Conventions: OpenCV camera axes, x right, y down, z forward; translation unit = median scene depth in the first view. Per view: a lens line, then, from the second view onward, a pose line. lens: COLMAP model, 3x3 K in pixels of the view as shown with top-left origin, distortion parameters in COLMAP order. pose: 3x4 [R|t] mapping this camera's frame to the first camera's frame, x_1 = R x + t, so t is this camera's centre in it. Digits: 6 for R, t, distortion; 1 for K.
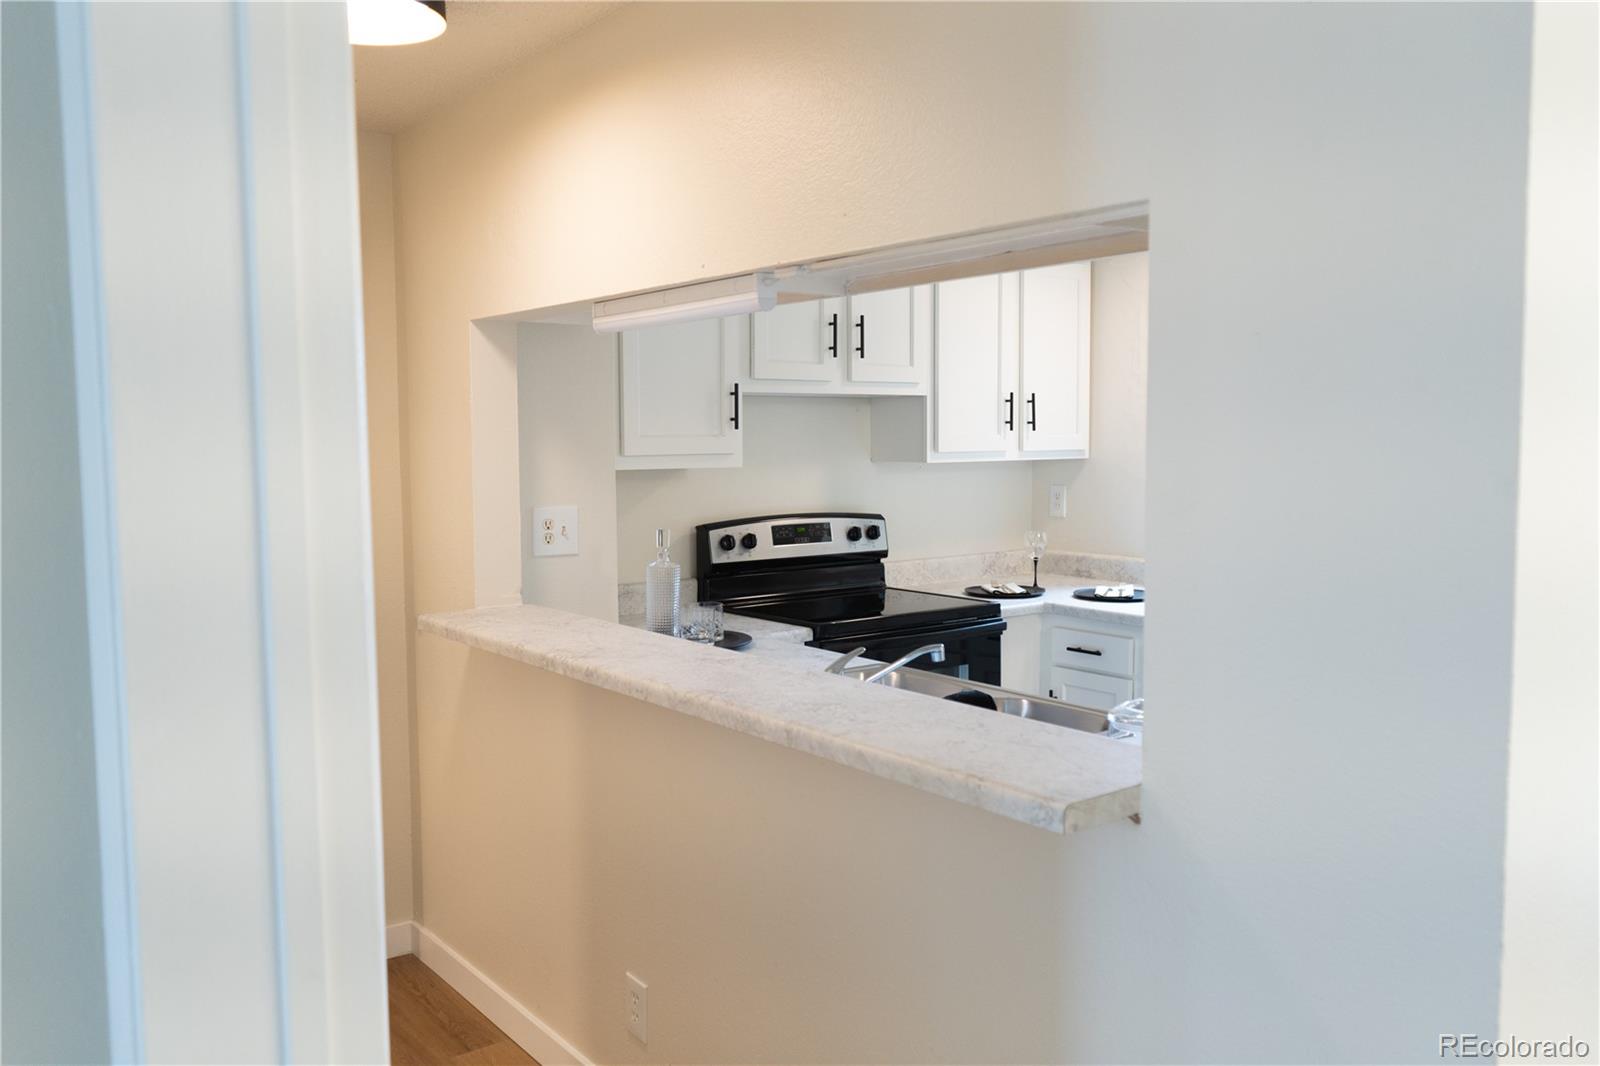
lens RADIAL K [[1287.6, 0, 800.5], [0, 1287.6, 535.5], [0, 0, 1]] dist [-0.011702, 0.008146]
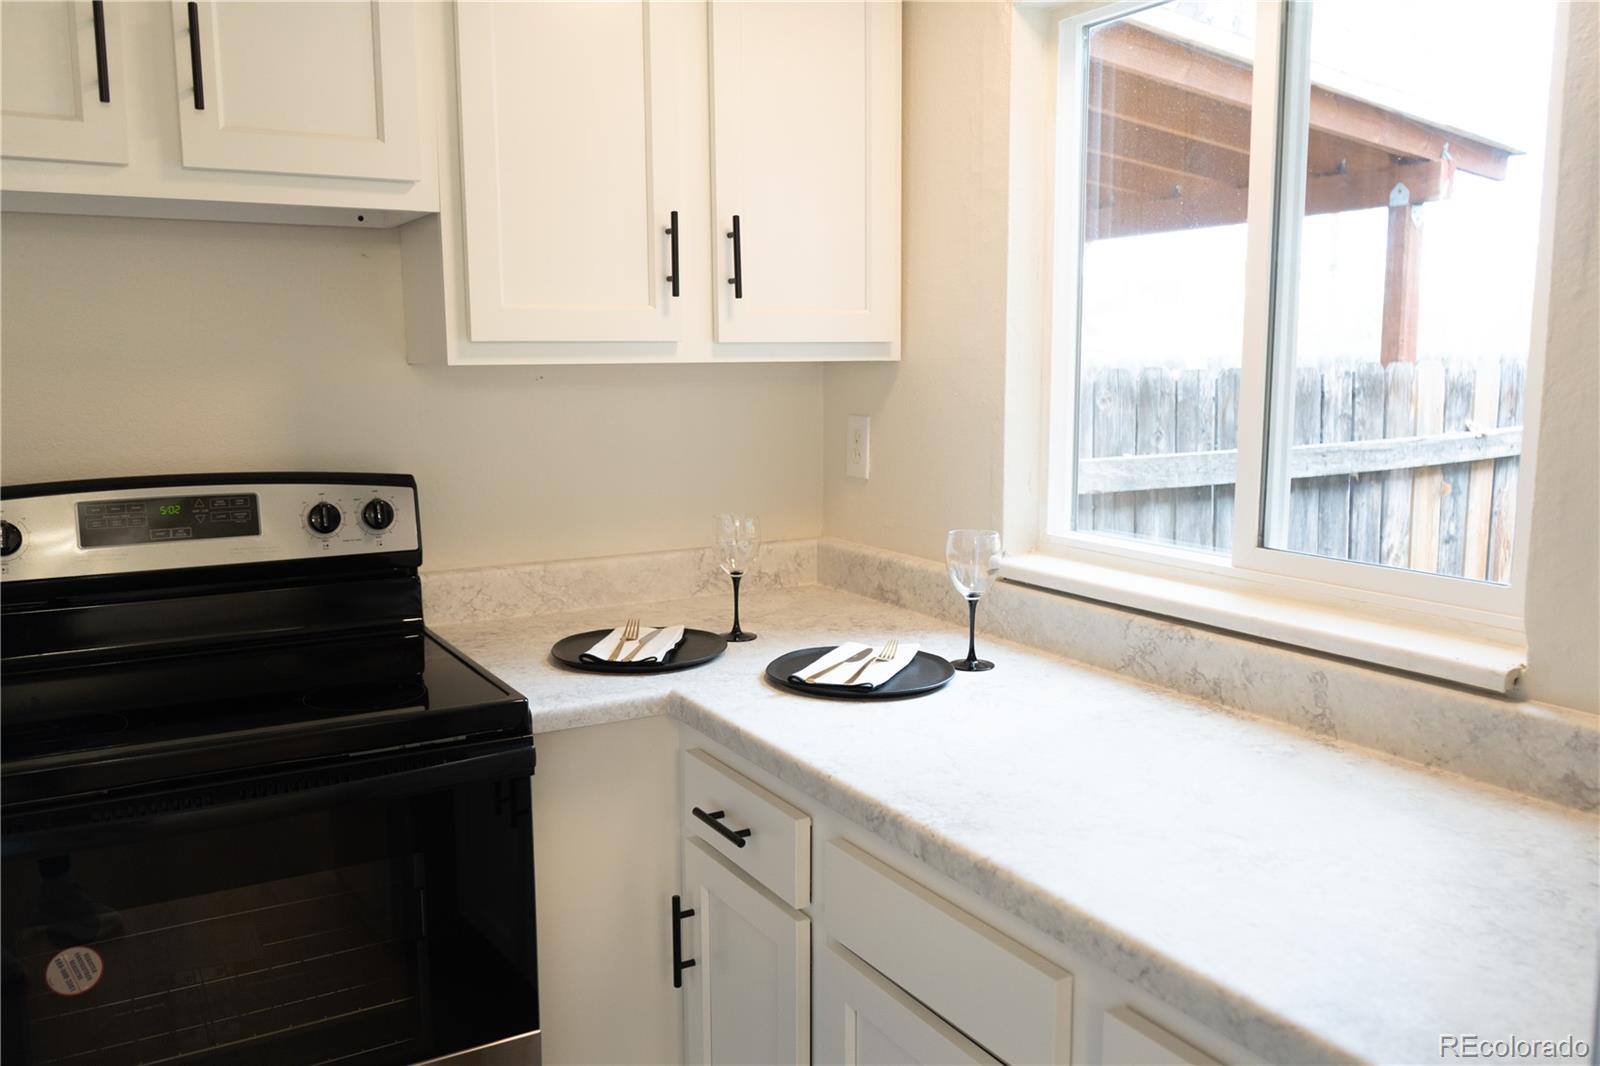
lens RADIAL K [[1287.6, 0, 800.8], [0, 1287.6, 530.9], [0, 0, 1]] dist [-0.011702, 0.008146]
pose [[0.992339, 0.016766, -0.122401, 0.271362], [-0.010104, 0.998444, 0.054849, -0.024010], [0.123130, -0.053192, 0.990964, 0.557780]]
